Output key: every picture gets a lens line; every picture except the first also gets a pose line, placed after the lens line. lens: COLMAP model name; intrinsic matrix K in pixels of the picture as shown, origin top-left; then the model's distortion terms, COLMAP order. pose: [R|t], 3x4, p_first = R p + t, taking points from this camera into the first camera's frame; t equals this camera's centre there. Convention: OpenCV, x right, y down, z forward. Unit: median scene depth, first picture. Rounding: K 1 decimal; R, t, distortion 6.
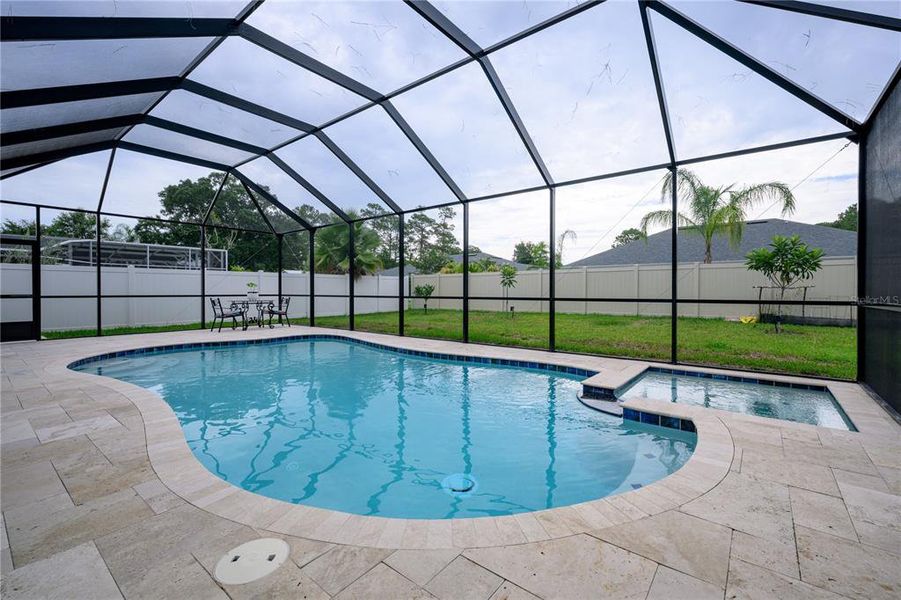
lens RADIAL K [[379.4, 0, 453.5], [0, 379.4, 292.1], [0, 0, 1]] dist [0.001061, 0.000203]
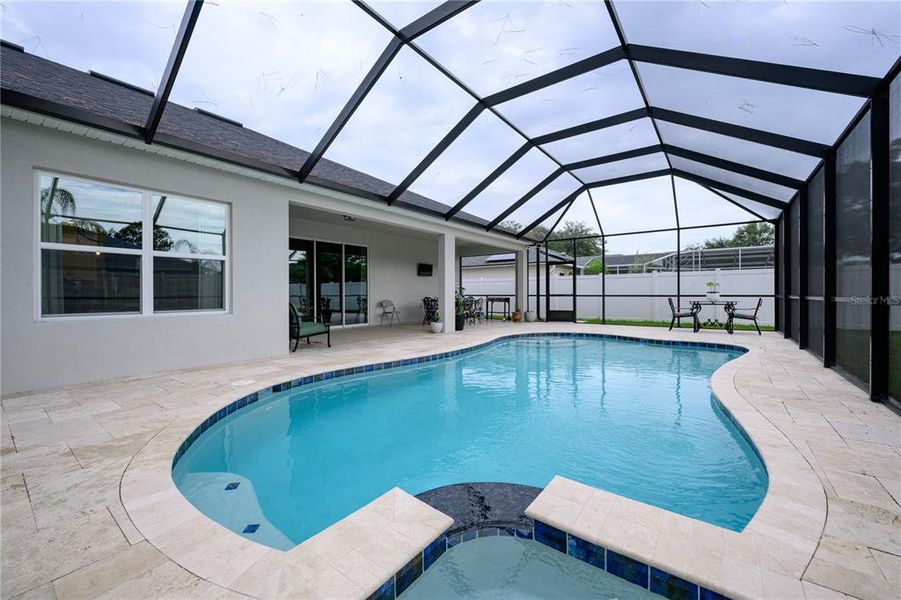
lens RADIAL K [[366.2, 0, 465.7], [0, 366.2, 296.8], [0, 0, 1]] dist [-0.001605, -0.000166]
pose [[0.042093, 0.006071, -0.999095, 0.343916], [0.001881, 0.999979, 0.006155, 0.005182], [0.999112, -0.002138, 0.042081, 0.381468]]
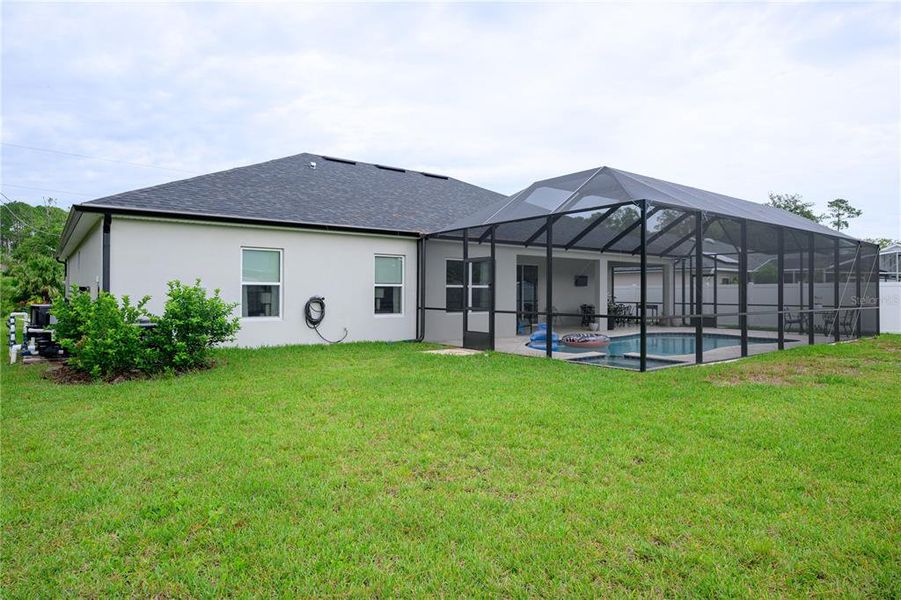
lens RADIAL K [[559.8, 0, 457.7], [0, 559.8, 301.3], [0, 0, 1]] dist [0.004277, 0.001510]
pose [[-0.242824, 0.010834, -0.970010, 1.473359], [-0.004368, 0.999915, 0.012262, -0.024213], [0.970061, 0.007215, -0.242756, 0.359488]]
